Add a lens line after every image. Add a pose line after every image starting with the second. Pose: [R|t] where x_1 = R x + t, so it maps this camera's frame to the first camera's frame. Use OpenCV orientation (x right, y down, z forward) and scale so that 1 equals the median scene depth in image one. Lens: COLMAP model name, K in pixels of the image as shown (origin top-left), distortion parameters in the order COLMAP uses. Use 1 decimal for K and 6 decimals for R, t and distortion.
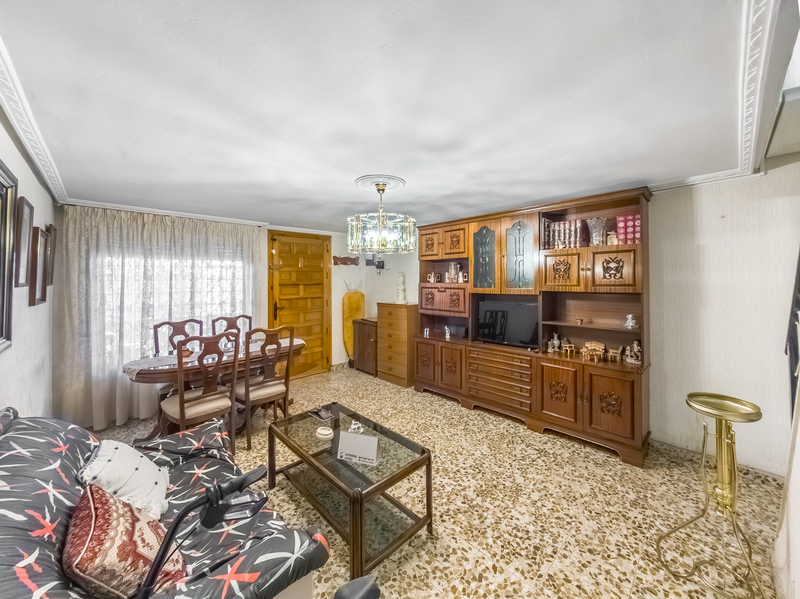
lens RADIAL K [[304.9, 0, 405.2], [0, 304.9, 279.8], [0, 0, 1]] dist [-0.000214, 0.000047]
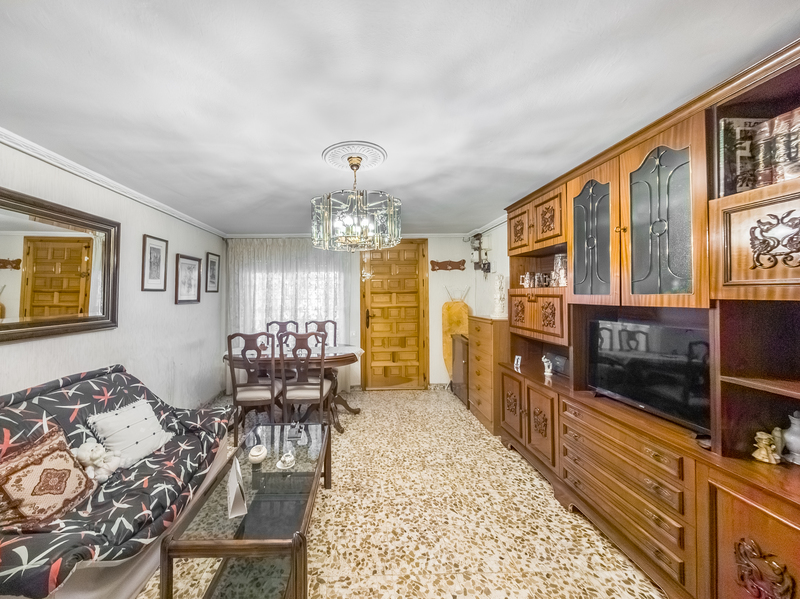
lens RADIAL K [[299.4, 0, 399.2], [0, 299.4, 290.3], [0, 0, 1]] dist [-0.000231, 0.000001]
pose [[0.721610, -0.013971, -0.692159, 0.362265], [0.006288, 0.999887, -0.013626, 0.023176], [0.692272, 0.005481, 0.721616, 0.364371]]
